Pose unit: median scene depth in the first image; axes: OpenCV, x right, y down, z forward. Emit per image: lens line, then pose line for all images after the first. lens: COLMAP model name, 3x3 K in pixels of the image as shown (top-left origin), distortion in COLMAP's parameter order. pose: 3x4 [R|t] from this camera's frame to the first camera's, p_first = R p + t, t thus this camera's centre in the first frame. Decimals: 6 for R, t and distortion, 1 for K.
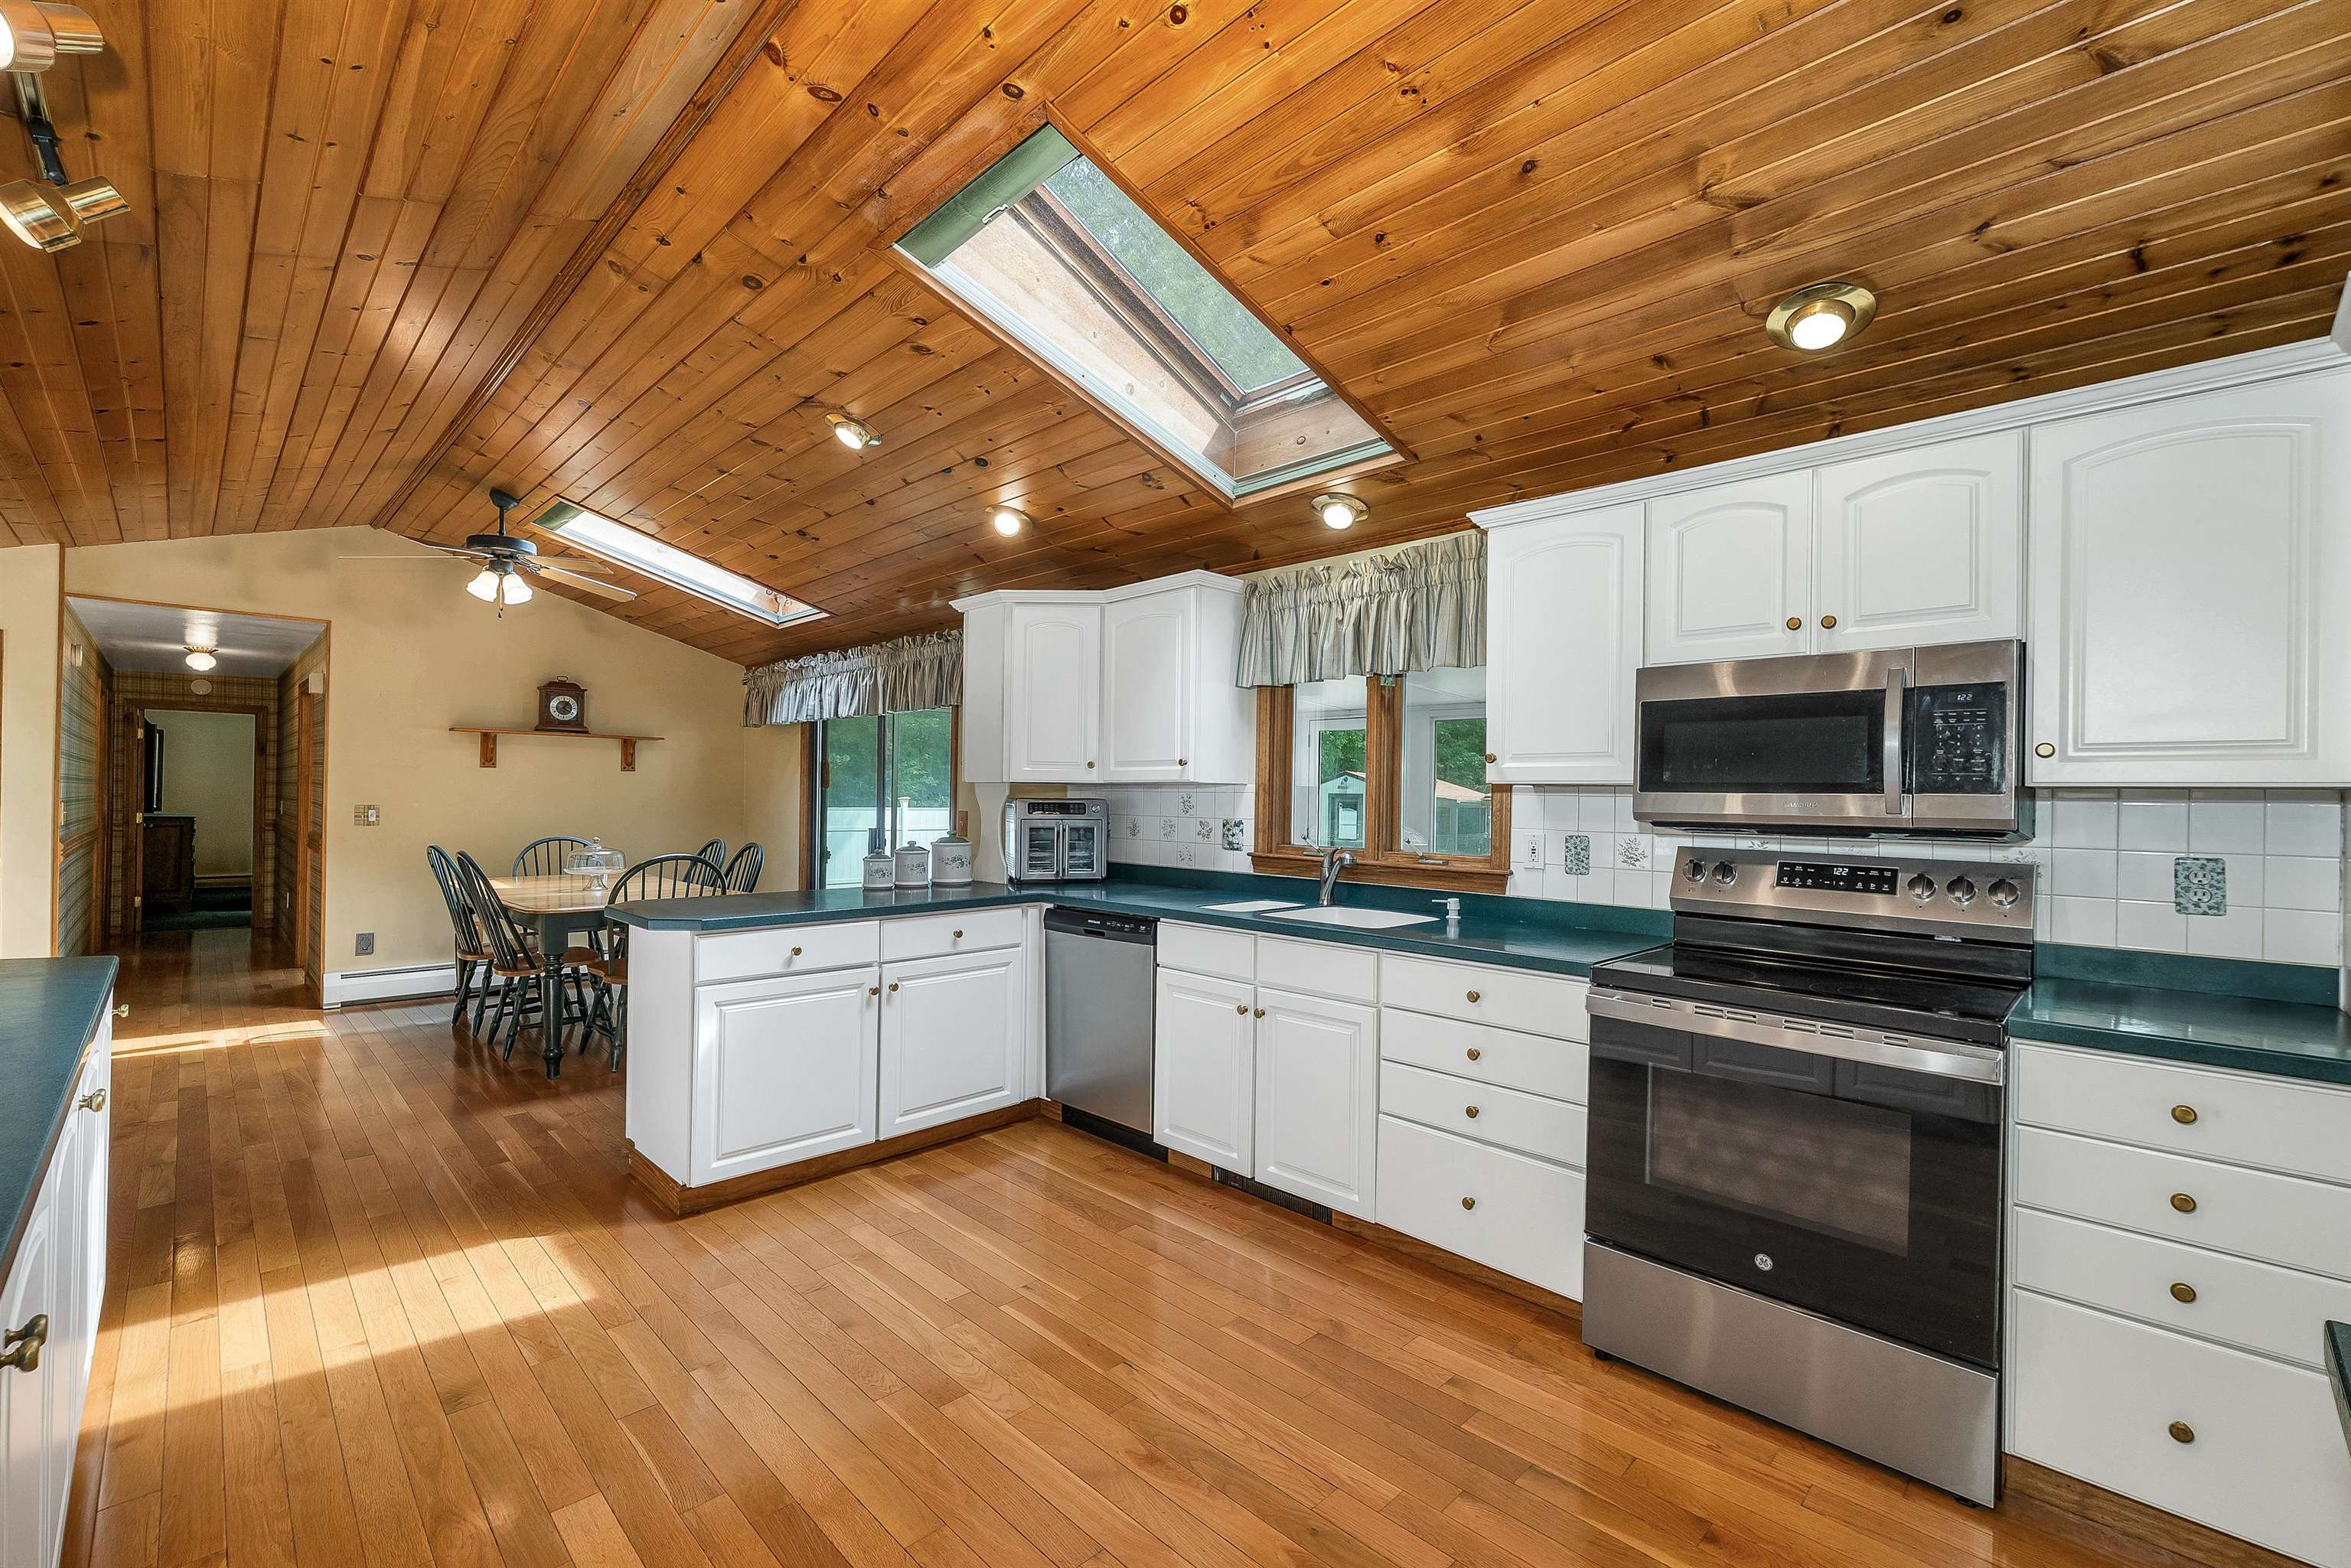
lens RADIAL K [[988.7, 0, 1181.1], [0, 988.7, 794.5], [0, 0, 1]] dist [0.008635, -0.002772]
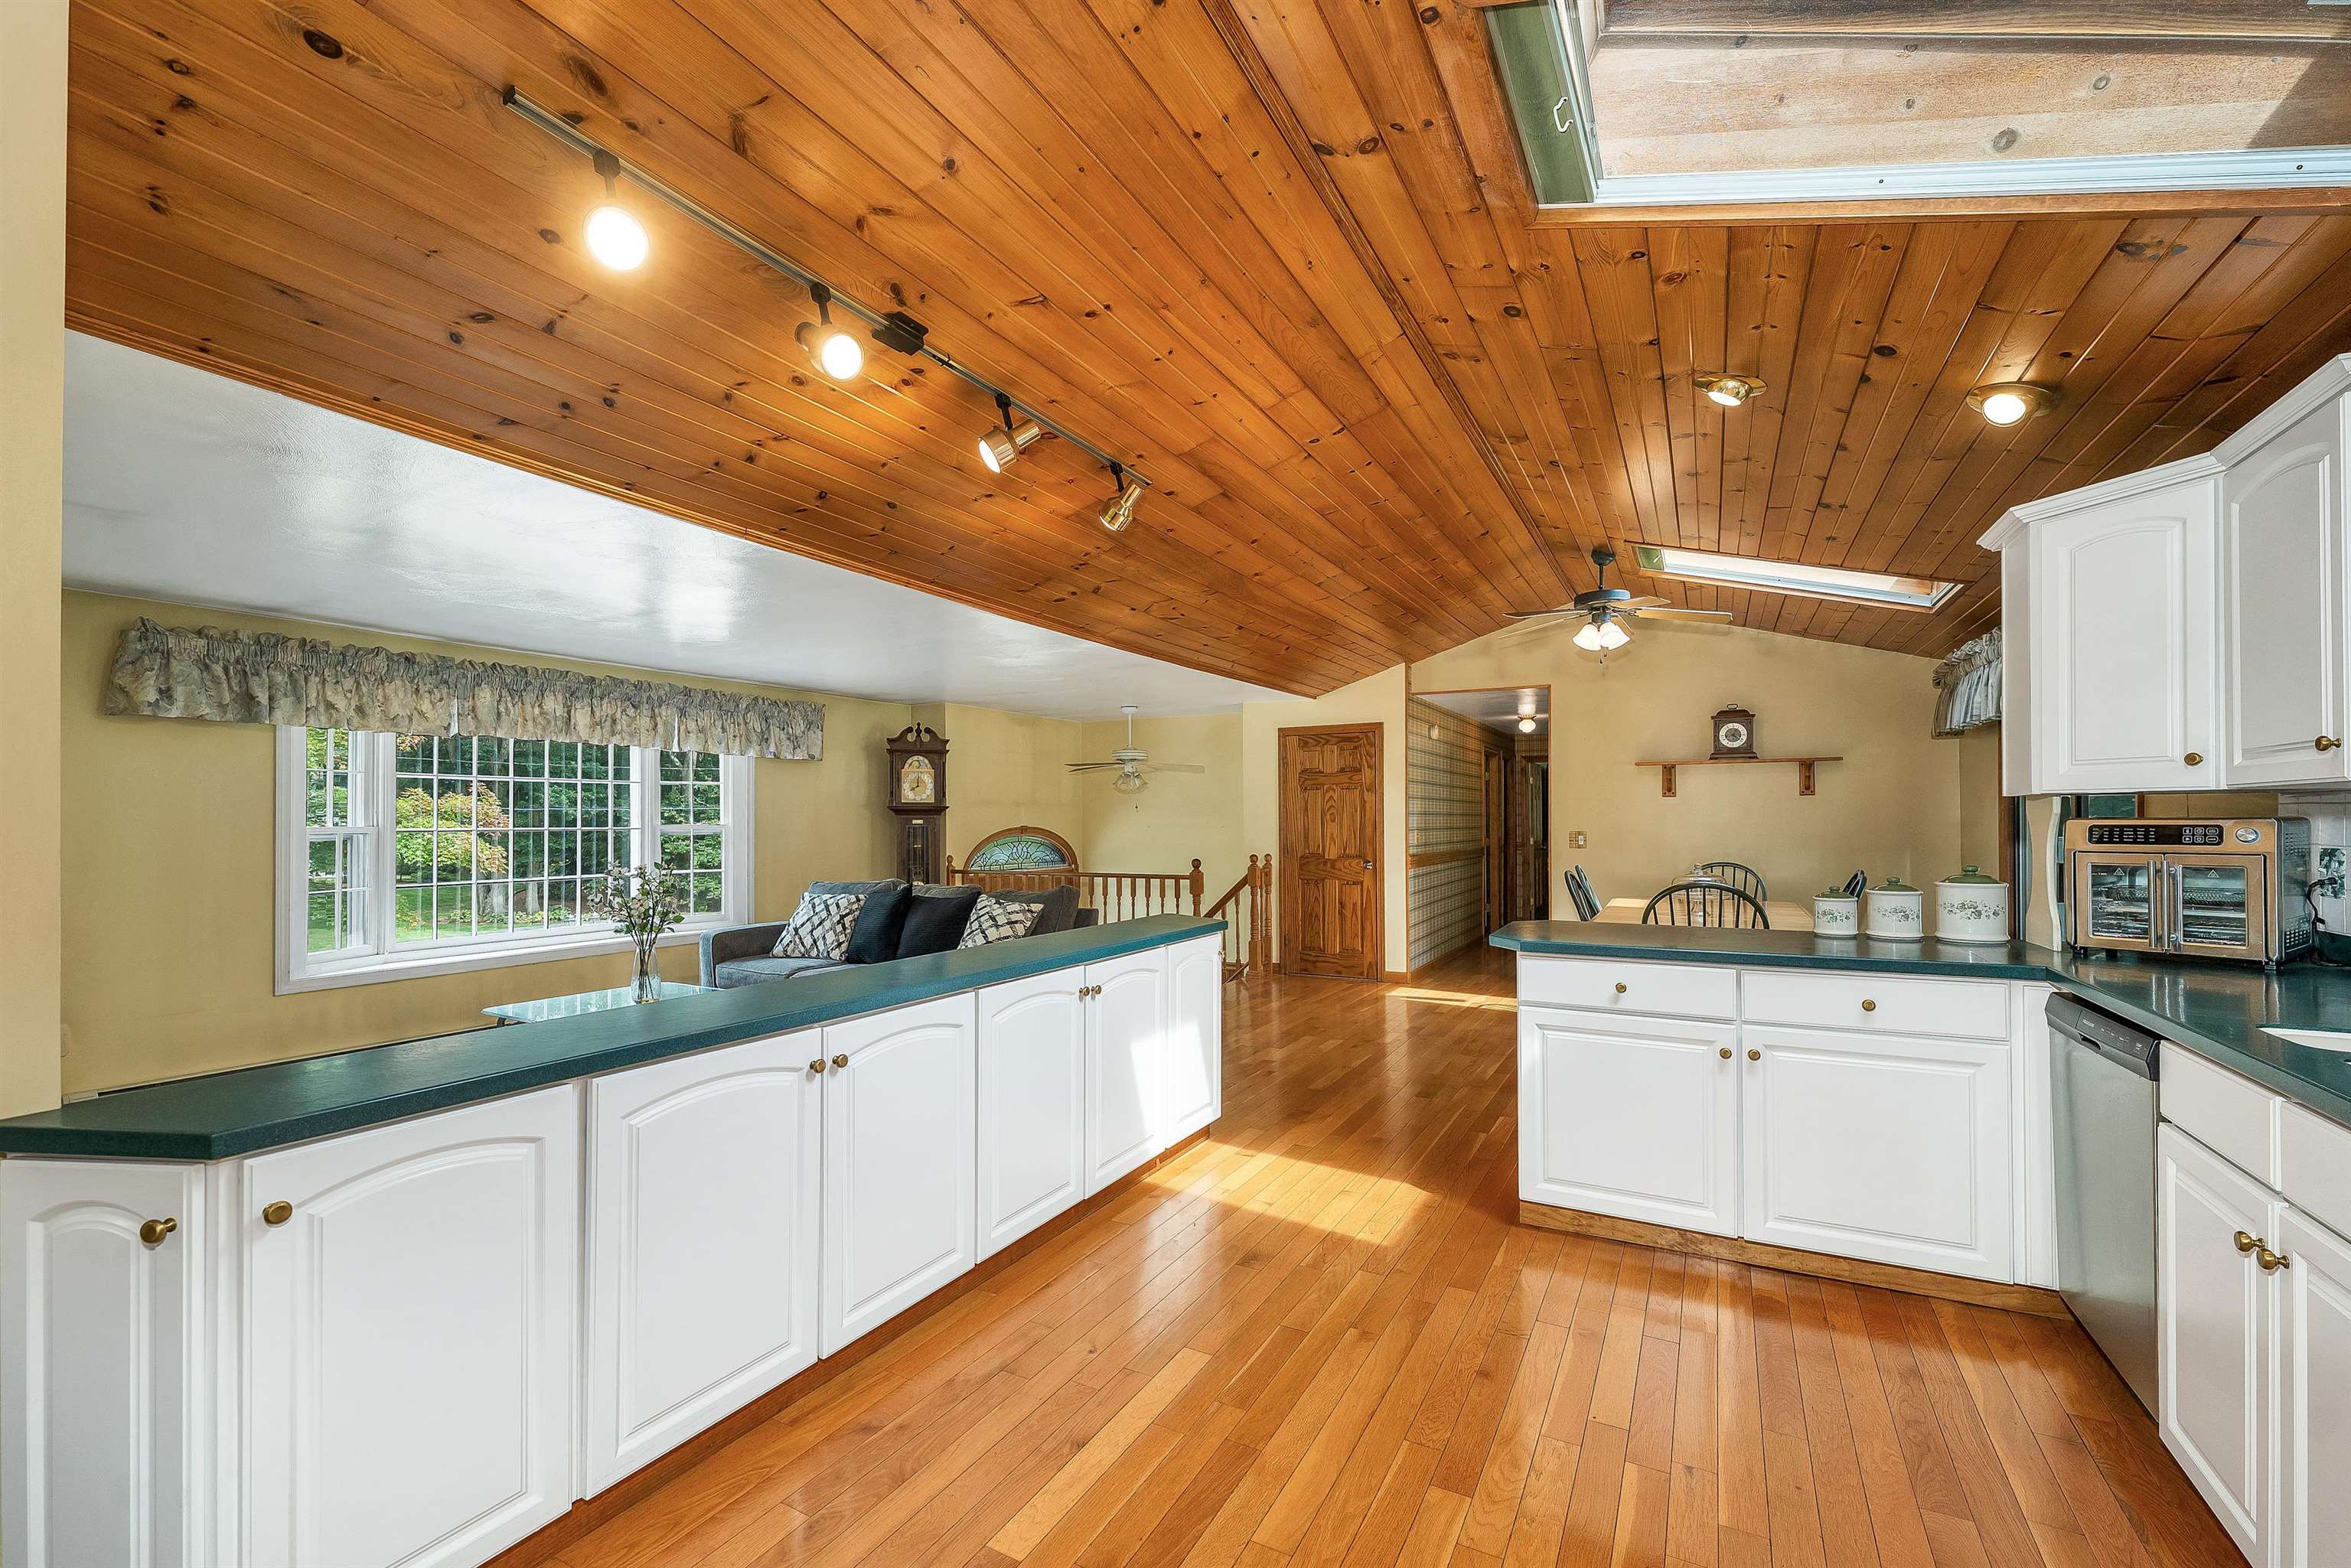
lens RADIAL K [[988.7, 0, 1175.4], [0, 988.7, 808.6], [0, 0, 1]] dist [0.008635, -0.002772]
pose [[0.282099, -0.022993, -0.959110, 0.248878], [0.009009, 0.999732, -0.021317, 0.005209], [0.959343, -0.002627, 0.282230, 0.222550]]
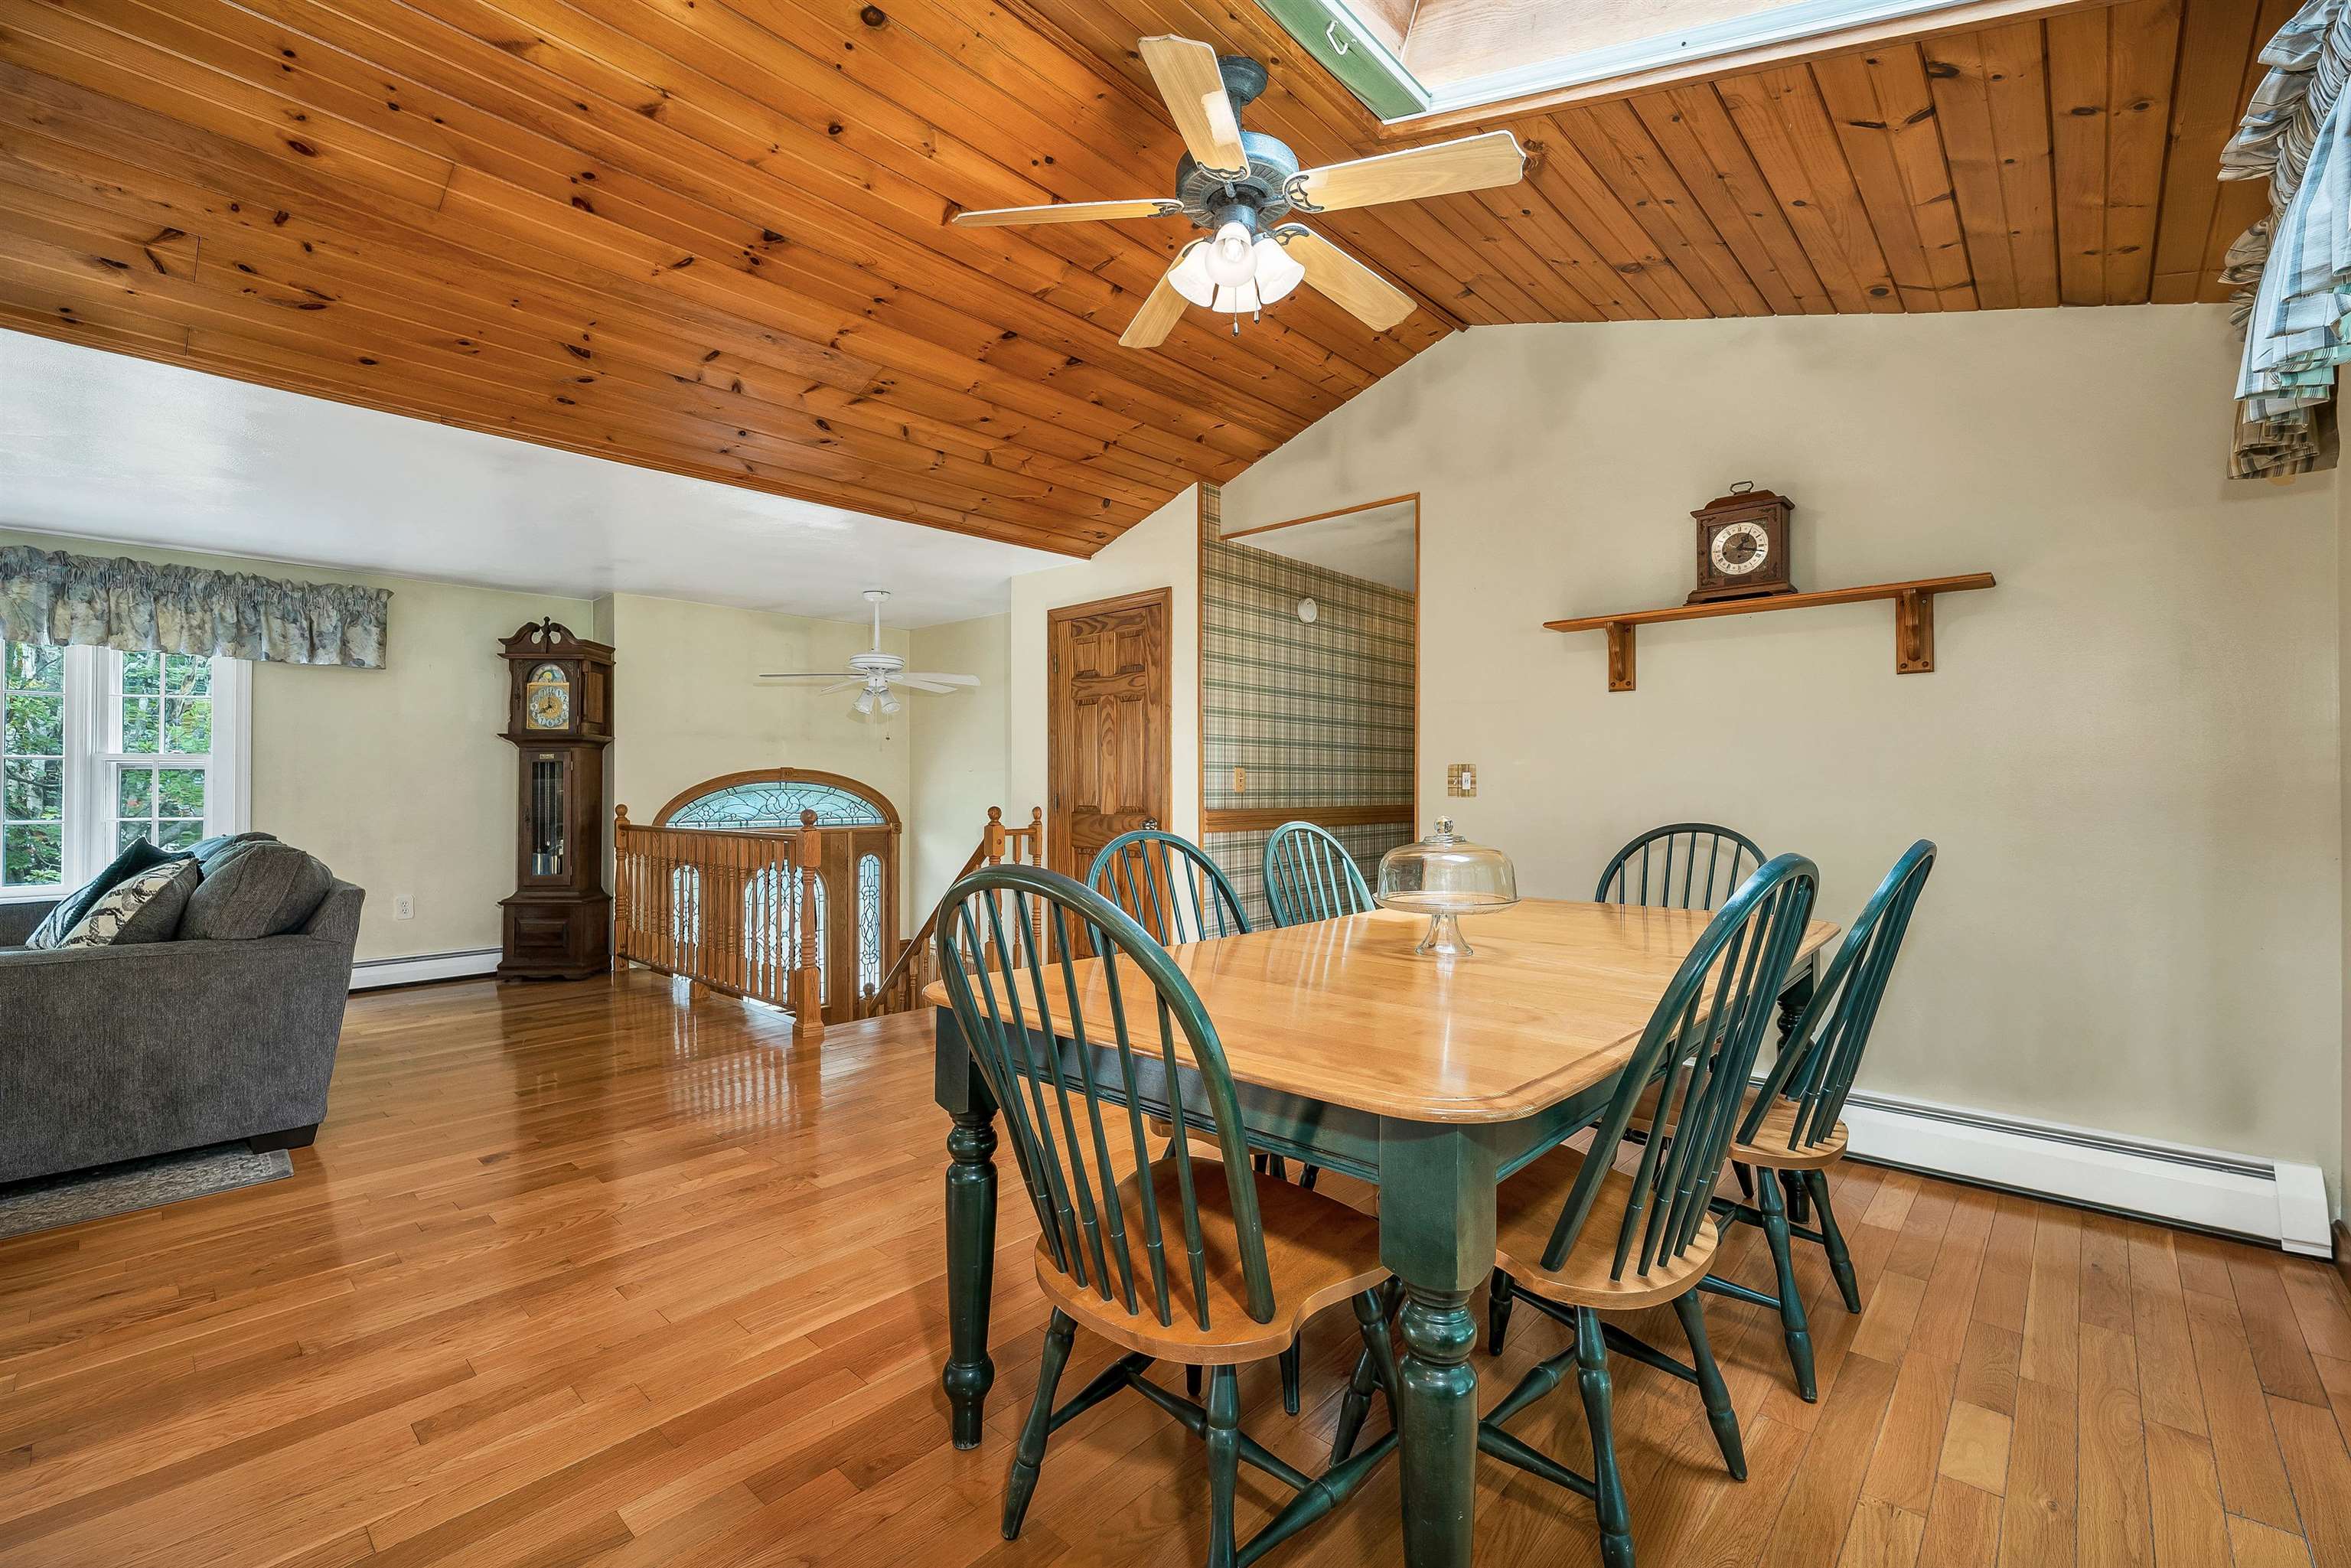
lens RADIAL K [[988.7, 0, 1185.3], [0, 988.7, 785.2], [0, 0, 1]] dist [0.008635, -0.002772]
pose [[0.044371, -0.014325, -0.998912, -0.224703], [0.002208, 0.999896, -0.014241, 0.039707], [0.999013, -0.001573, 0.044398, 0.956667]]
